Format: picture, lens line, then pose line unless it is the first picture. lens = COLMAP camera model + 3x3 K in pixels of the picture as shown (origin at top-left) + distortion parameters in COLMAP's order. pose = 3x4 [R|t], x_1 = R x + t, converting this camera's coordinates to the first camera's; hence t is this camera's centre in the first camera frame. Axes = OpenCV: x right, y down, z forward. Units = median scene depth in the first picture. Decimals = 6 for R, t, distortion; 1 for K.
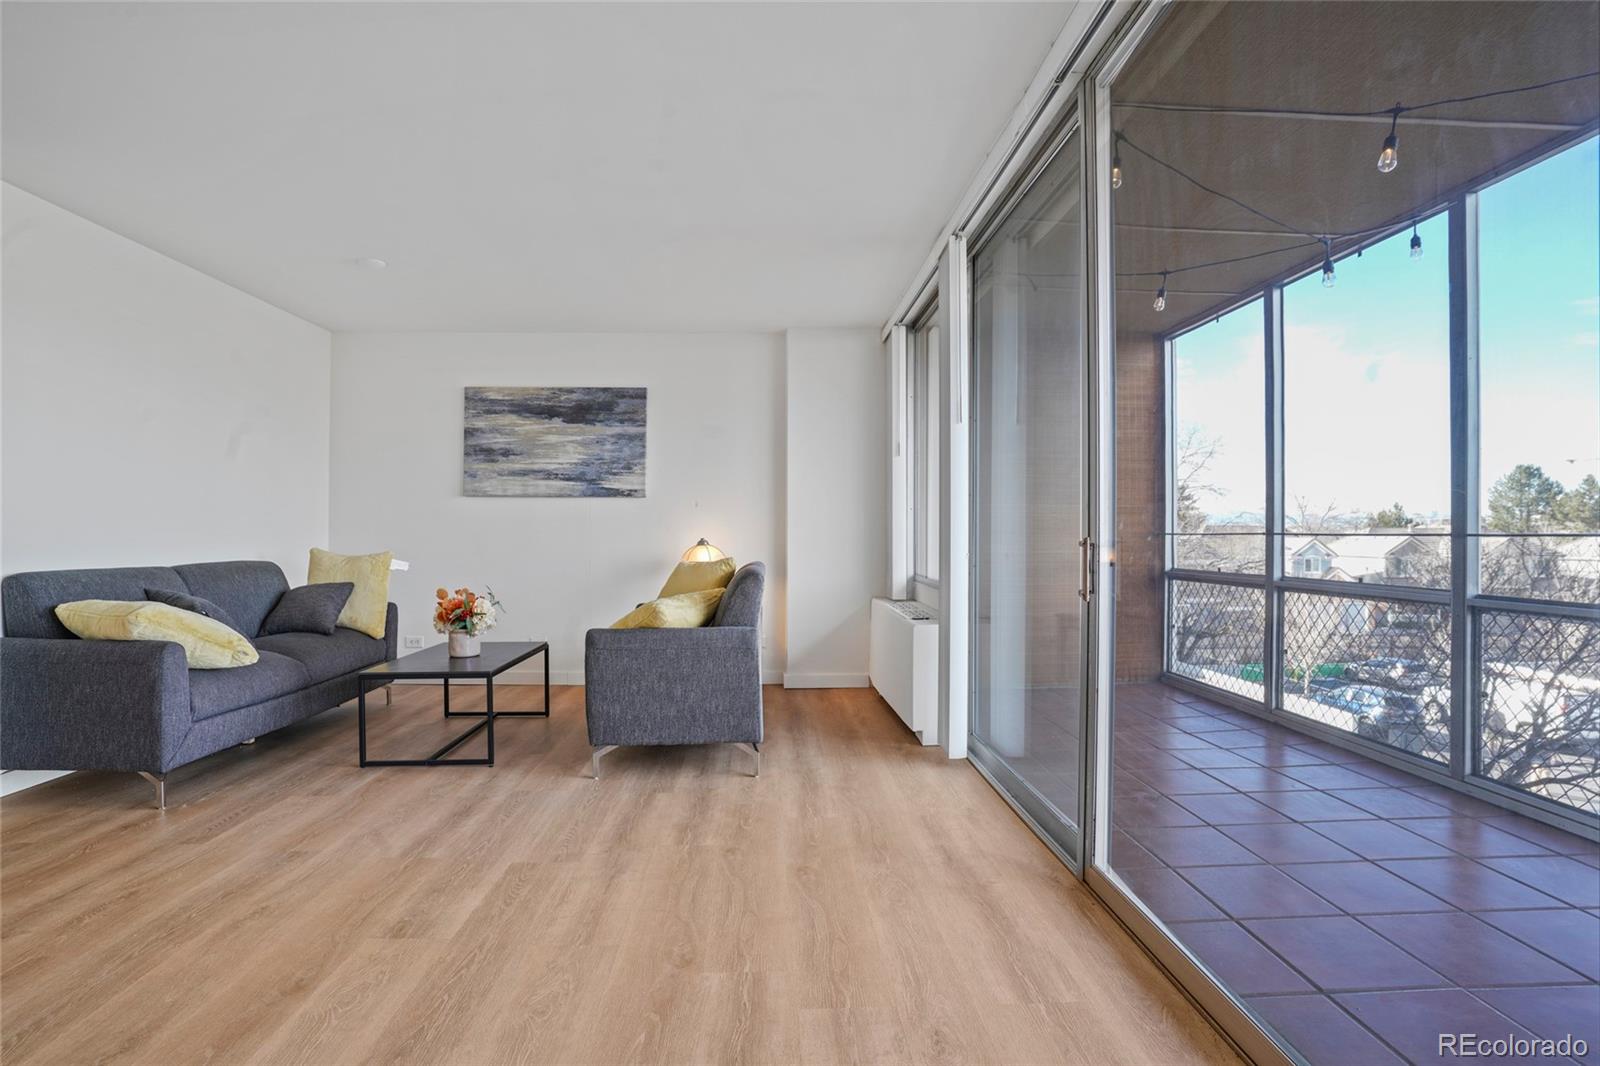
lens RADIAL K [[777.3, 0, 797.3], [0, 777.3, 529.3], [0, 0, 1]] dist [-0.085468, 0.041402]
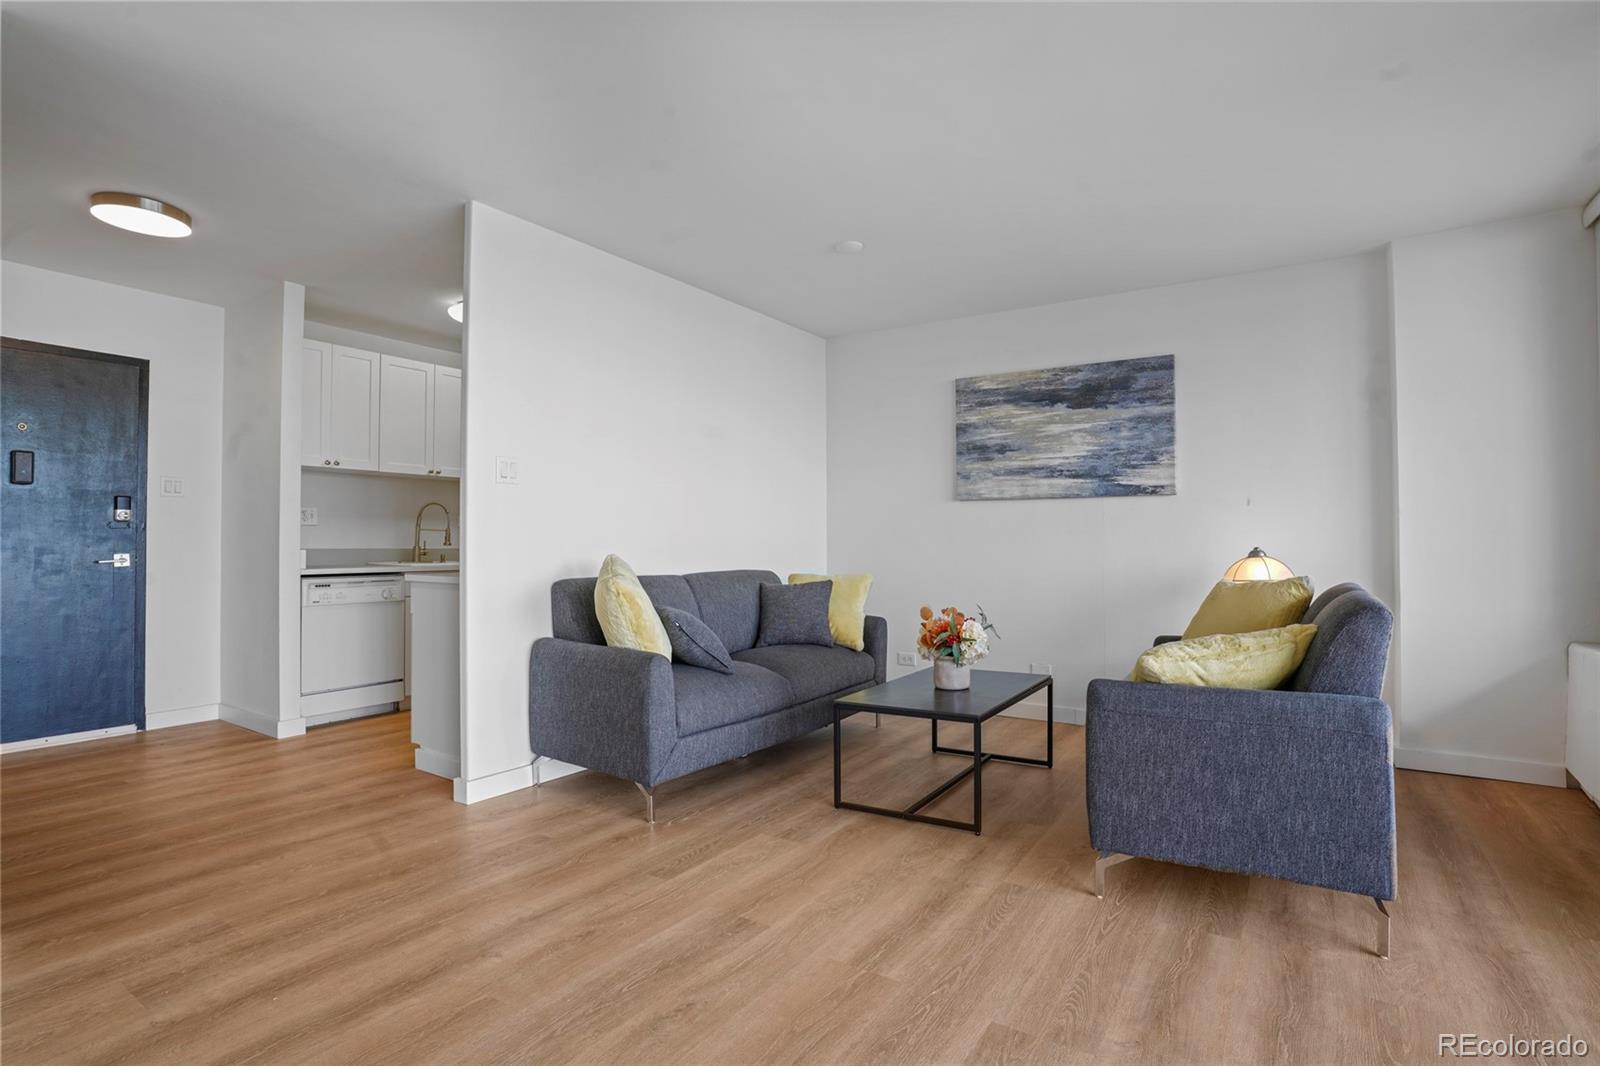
lens RADIAL K [[777.3, 0, 797.3], [0, 777.3, 529.3], [0, 0, 1]] dist [-0.085468, 0.041402]
pose [[0.806562, -0.013068, -0.591005, -0.061316], [0.006594, 0.999892, -0.013109, 0.001345], [0.591113, 0.006677, 0.806561, 0.191546]]
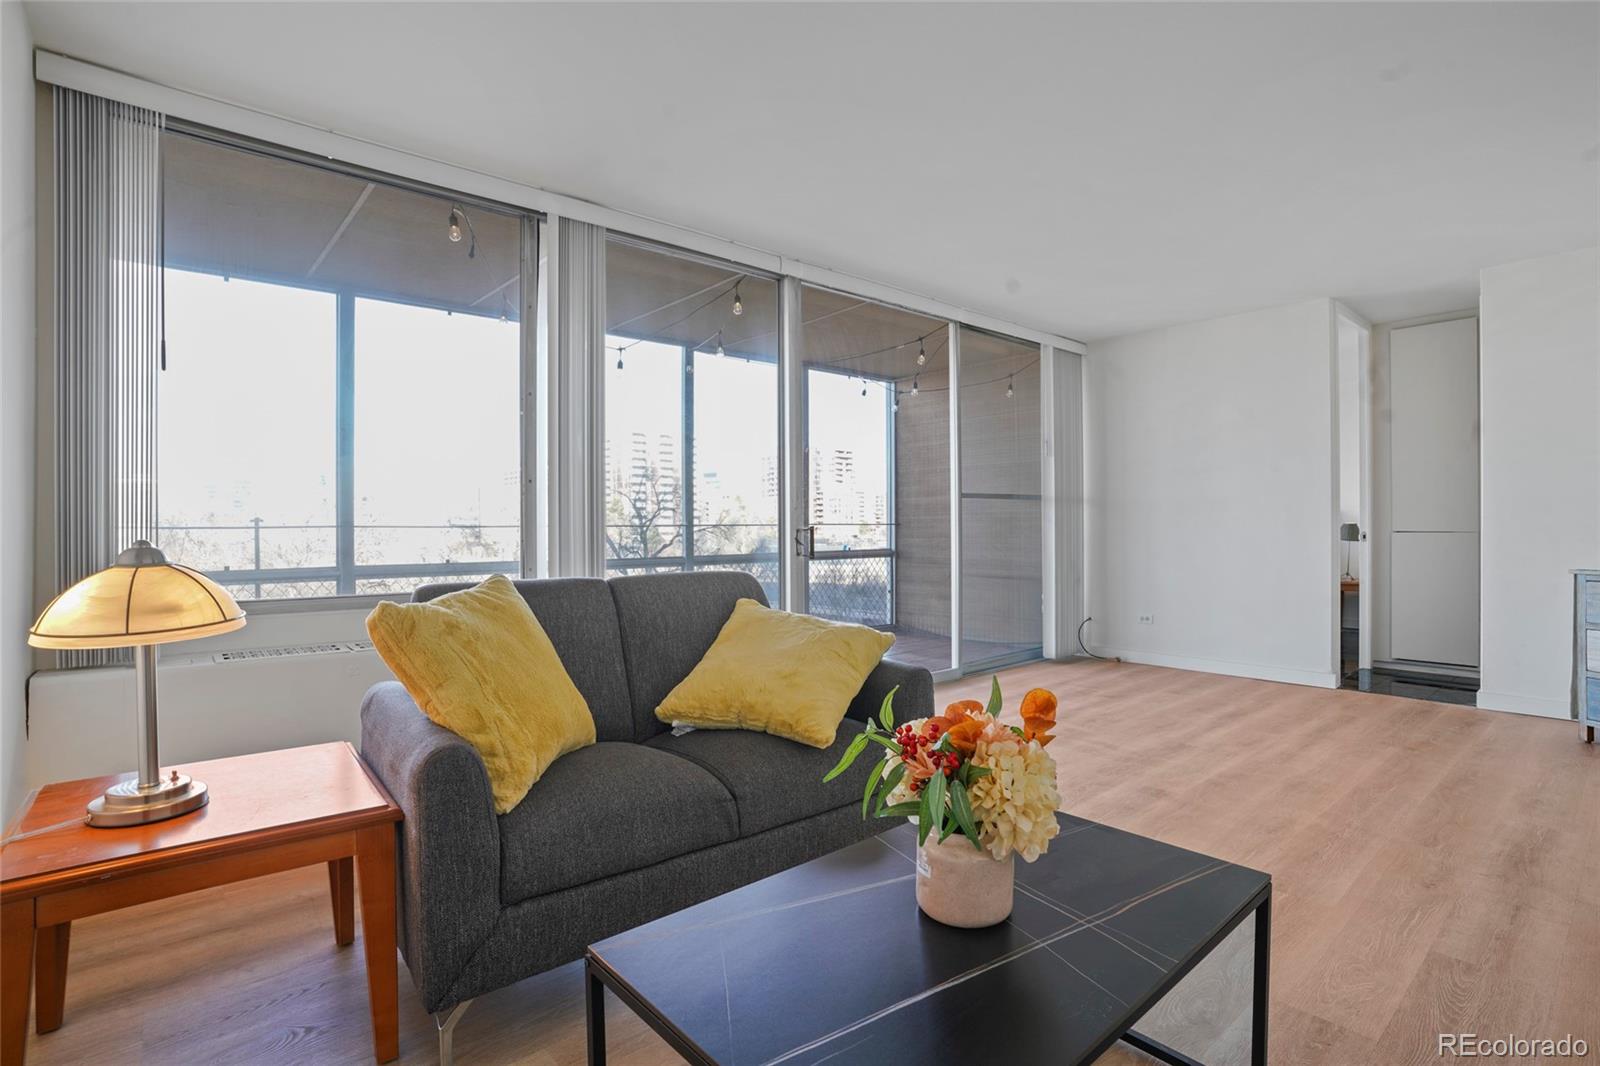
lens RADIAL K [[783.5, 0, 801.4], [0, 783.5, 532.8], [0, 0, 1]] dist [-0.082534, 0.041455]
pose [[-0.616415, -0.004711, 0.787408, -0.573534], [-0.000280, 0.999983, 0.005764, 0.008596], [-0.787422, 0.003333, -0.616406, 1.111766]]
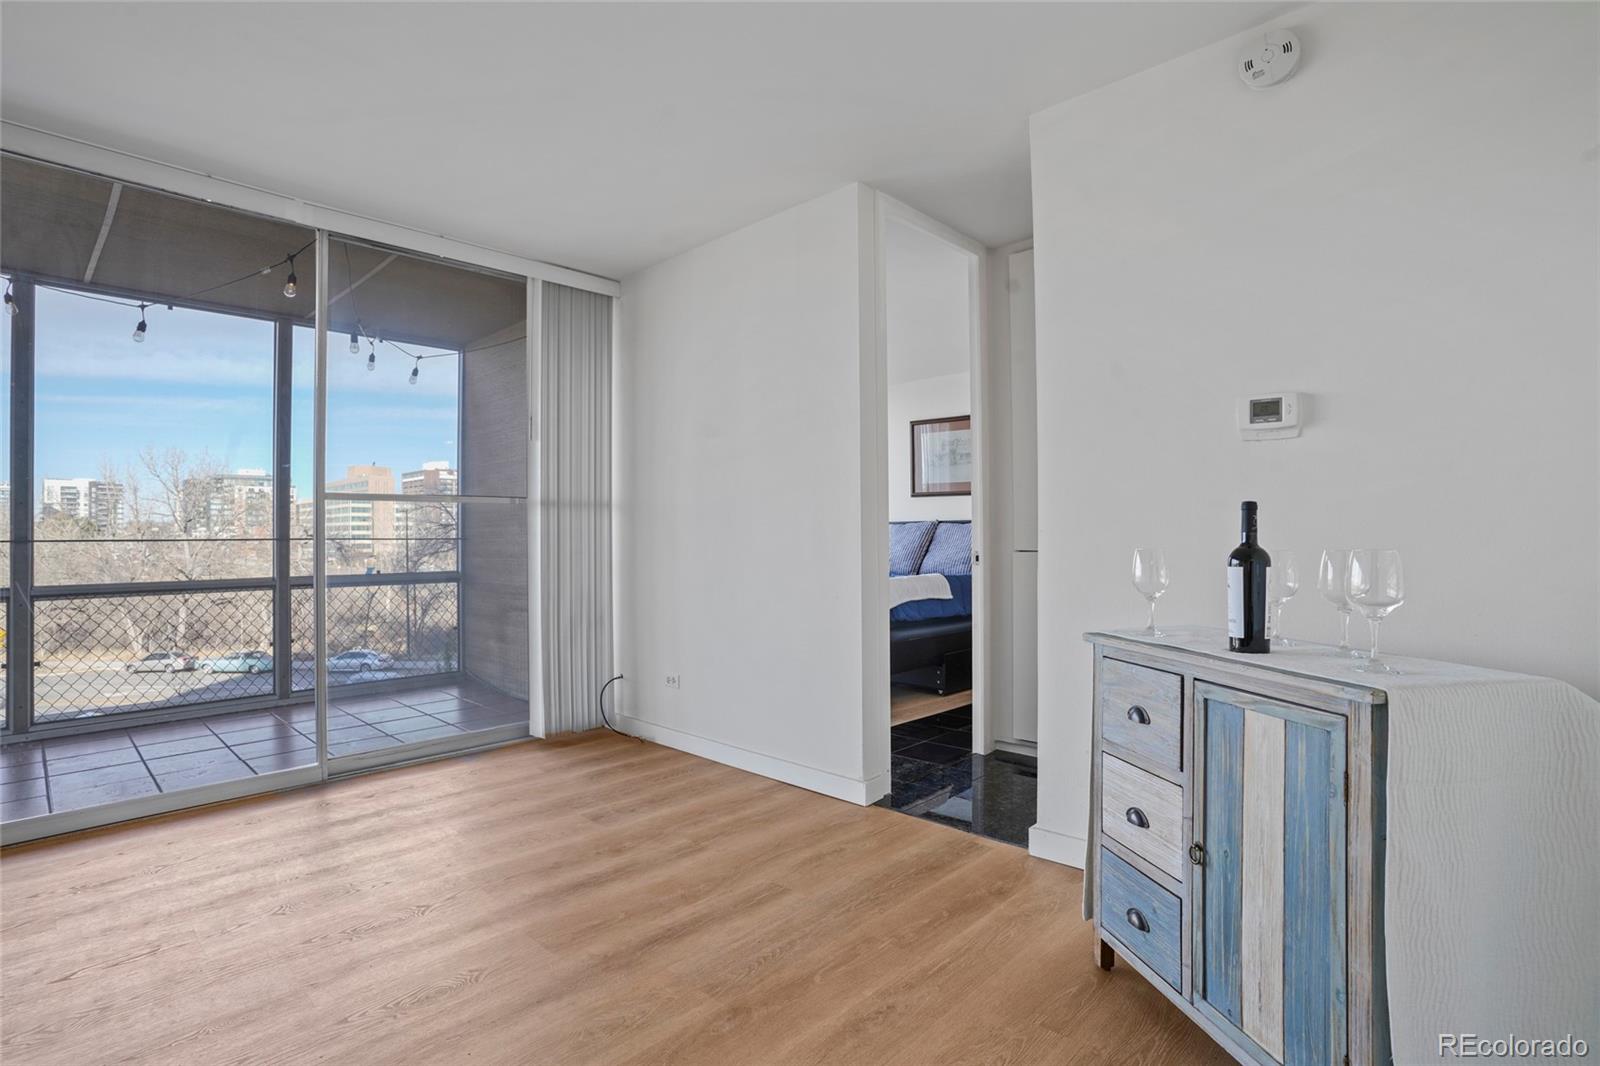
lens RADIAL K [[775.1, 0, 796.1], [0, 775.1, 528.7], [0, 0, 1]] dist [-0.039973, 0.019074]
pose [[-0.679991, 0.009184, 0.733163, -0.650322], [0.000226, 0.999924, -0.012317, -0.000885], [-0.733220, -0.008210, -0.679942, 0.372086]]
